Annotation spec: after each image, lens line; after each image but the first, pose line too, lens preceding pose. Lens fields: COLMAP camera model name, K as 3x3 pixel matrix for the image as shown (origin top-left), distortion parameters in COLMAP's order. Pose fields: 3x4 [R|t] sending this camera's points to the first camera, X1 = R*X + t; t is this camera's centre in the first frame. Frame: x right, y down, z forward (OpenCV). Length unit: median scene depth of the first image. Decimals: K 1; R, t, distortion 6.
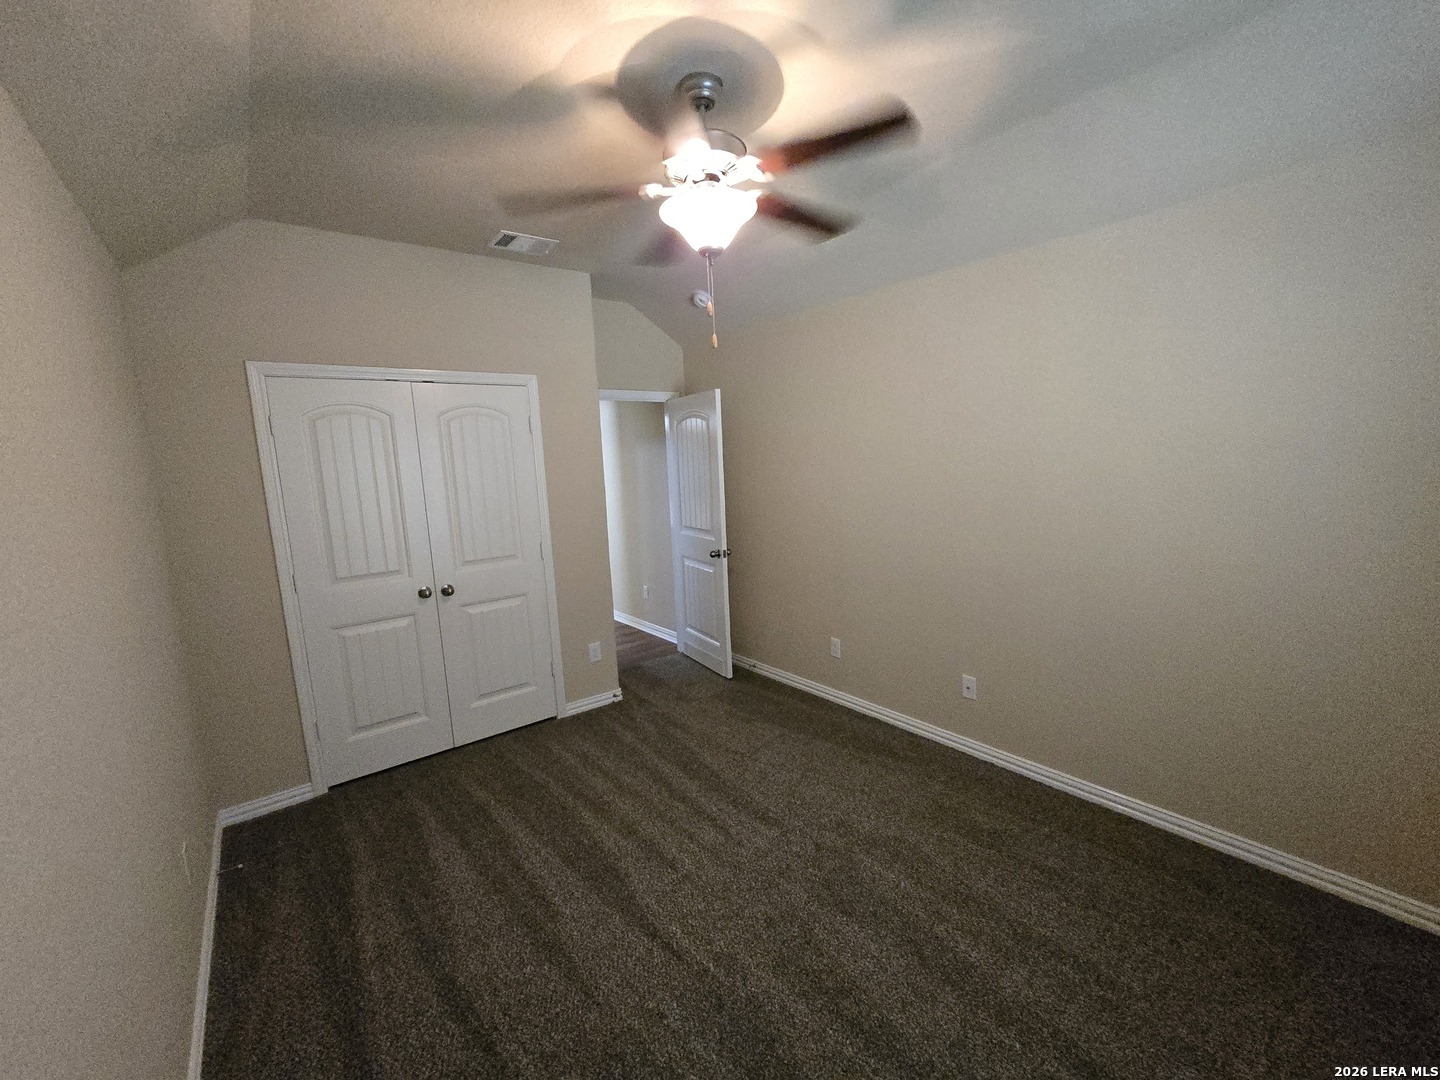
lens RADIAL K [[590.3, 0, 730.6], [0, 590.3, 543.1], [0, 0, 1]] dist [-0.007846, 0.001717]
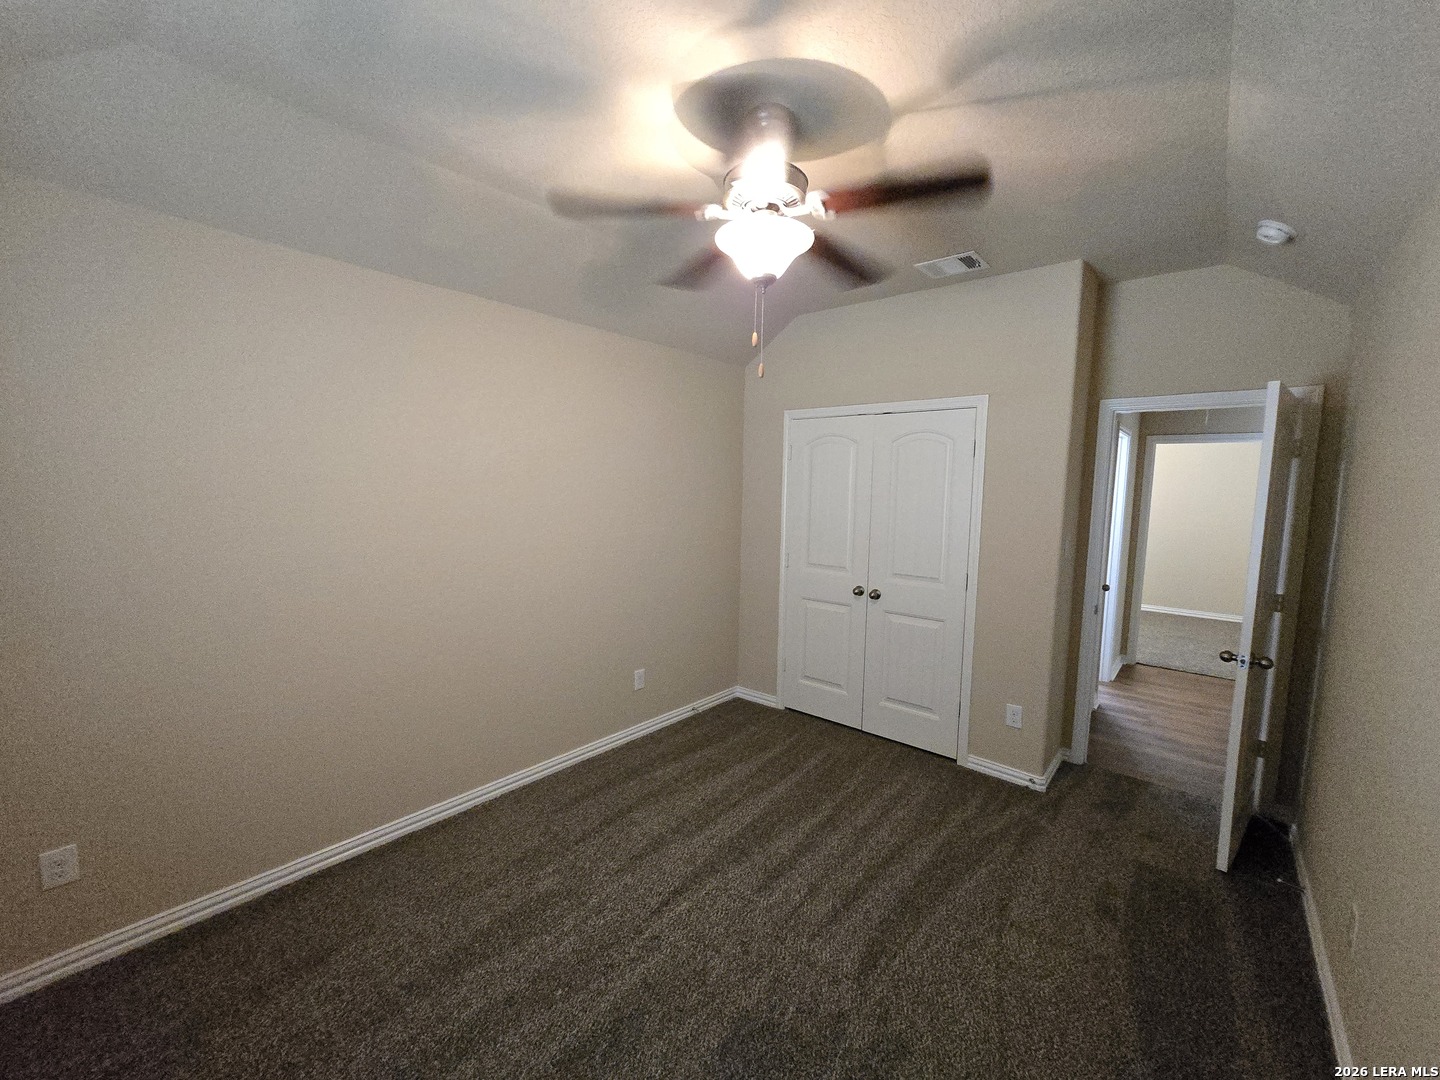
lens RADIAL K [[590.3, 0, 716.9], [0, 590.3, 542.0], [0, 0, 1]] dist [-0.007846, 0.001717]
pose [[0.185028, 0.139460, -0.972788, 0.564765], [-0.171154, 0.979324, 0.107843, -0.090082], [0.967714, 0.146543, 0.205071, 0.459820]]
